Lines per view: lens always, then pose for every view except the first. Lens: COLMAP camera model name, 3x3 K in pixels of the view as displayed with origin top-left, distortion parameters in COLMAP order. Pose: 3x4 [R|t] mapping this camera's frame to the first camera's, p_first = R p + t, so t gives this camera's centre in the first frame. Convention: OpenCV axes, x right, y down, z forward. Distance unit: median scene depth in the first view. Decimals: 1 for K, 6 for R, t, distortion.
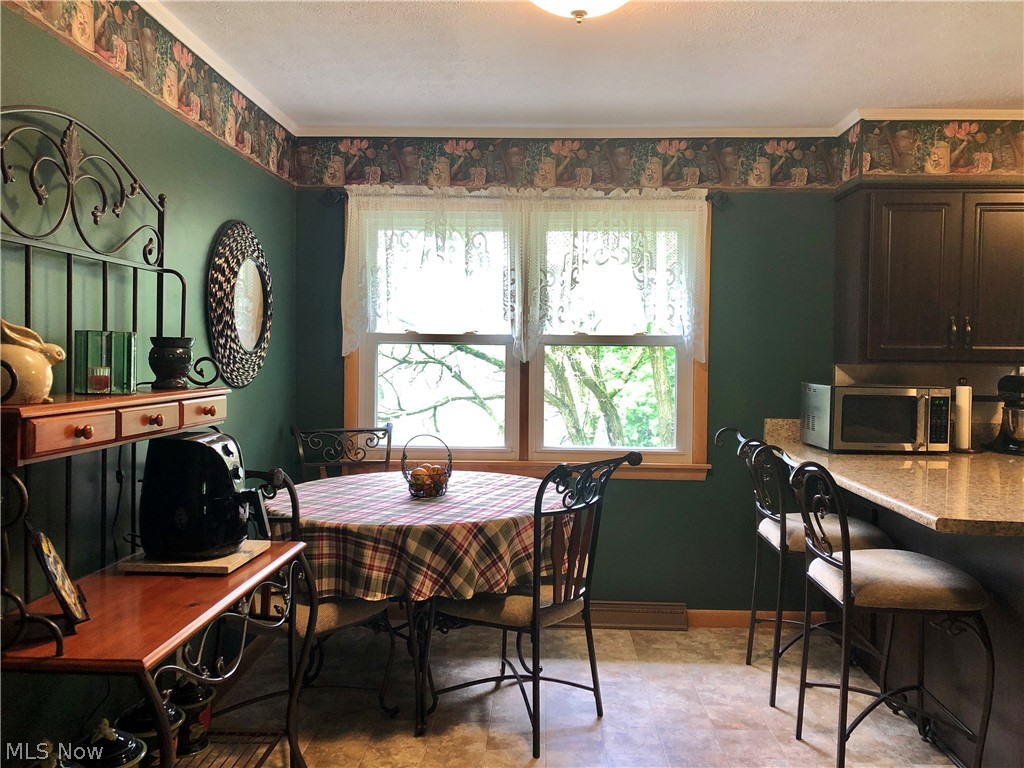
lens RADIAL K [[829.9, 0, 512.0], [0, 829.9, 384.0], [0, 0, 1]] dist [0.042483, -0.012455]
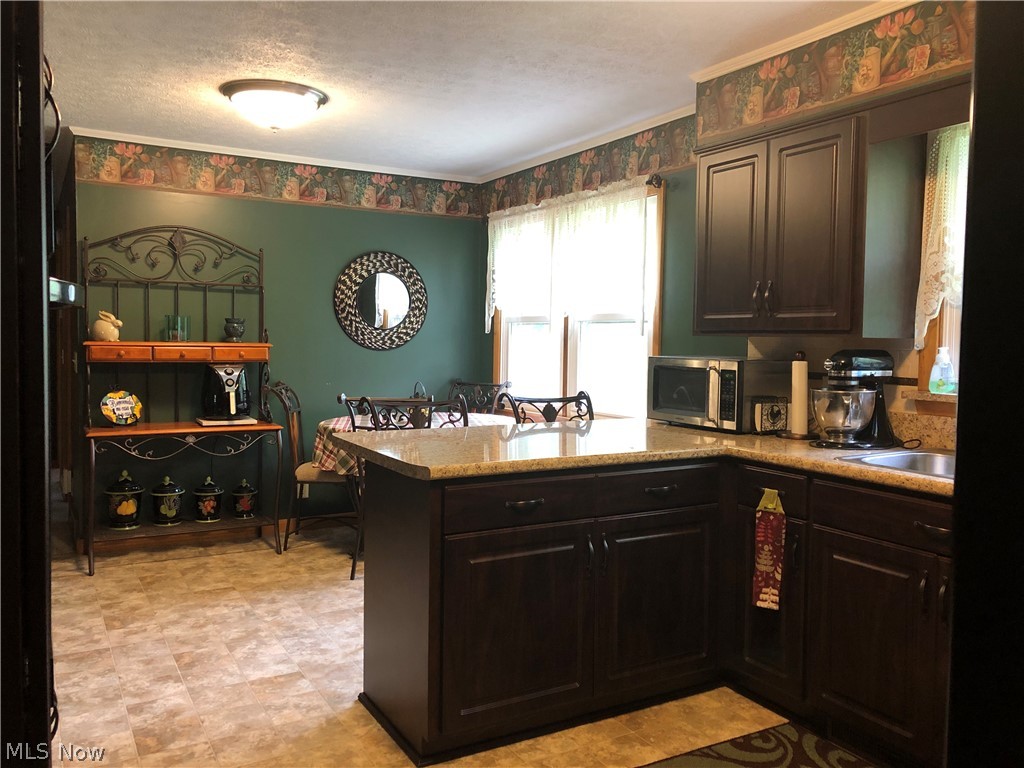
lens RADIAL K [[829.9, 0, 512.0], [0, 829.9, 384.0], [0, 0, 1]] dist [0.042483, -0.012455]
pose [[0.523773, 0.044290, -0.850706, 1.146812], [-0.037029, 0.998887, 0.029206, 0.012574], [0.851053, 0.016204, 0.524830, 0.312407]]
